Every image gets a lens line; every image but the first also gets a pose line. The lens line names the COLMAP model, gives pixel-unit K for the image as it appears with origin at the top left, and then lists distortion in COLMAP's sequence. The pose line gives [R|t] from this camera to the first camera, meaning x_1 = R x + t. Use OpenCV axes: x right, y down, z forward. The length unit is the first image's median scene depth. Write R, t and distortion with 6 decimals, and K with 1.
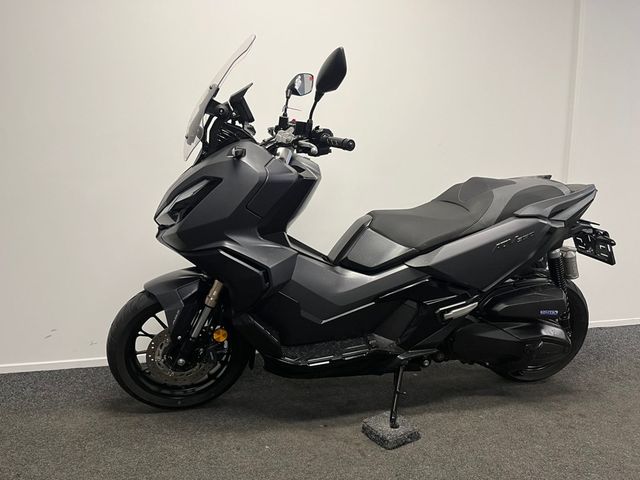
lens RADIAL K [[473.9, 0, 322.4], [0, 473.9, 238.6], [0, 0, 1]] dist [0.039346, -0.016581]
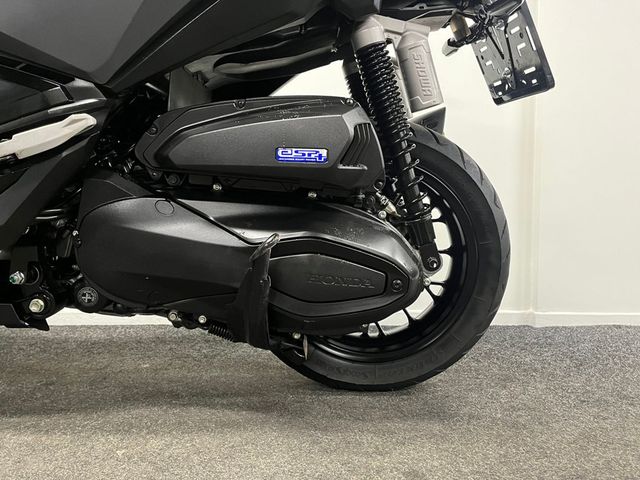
lens RADIAL K [[473.9, 0, 313.8], [0, 473.9, 239.5], [0, 0, 1]] dist [0.039346, -0.016581]
pose [[0.983283, 0.012629, -0.181647, 0.560049], [-0.034048, 0.992748, -0.115288, 0.262641], [0.178874, 0.119546, 0.976582, 0.685836]]
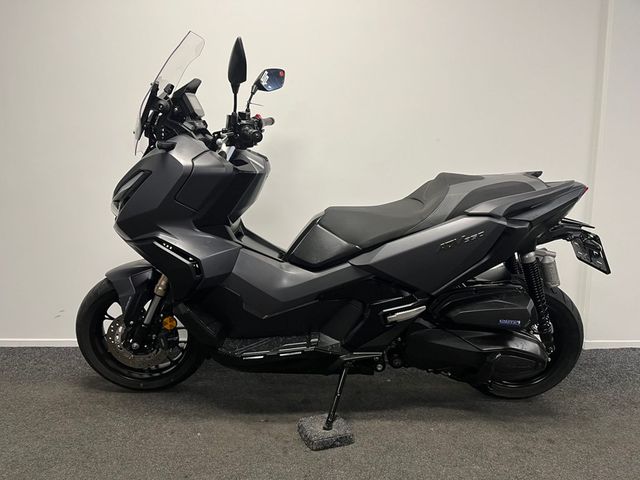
lens RADIAL K [[473.9, 0, 321.0], [0, 473.9, 243.5], [0, 0, 1]] dist [0.039346, -0.016581]
pose [[0.978390, 0.031829, -0.204304, 0.311680], [-0.031227, 0.999493, 0.006169, 0.011954], [0.204397, 0.000344, 0.978888, 0.045924]]
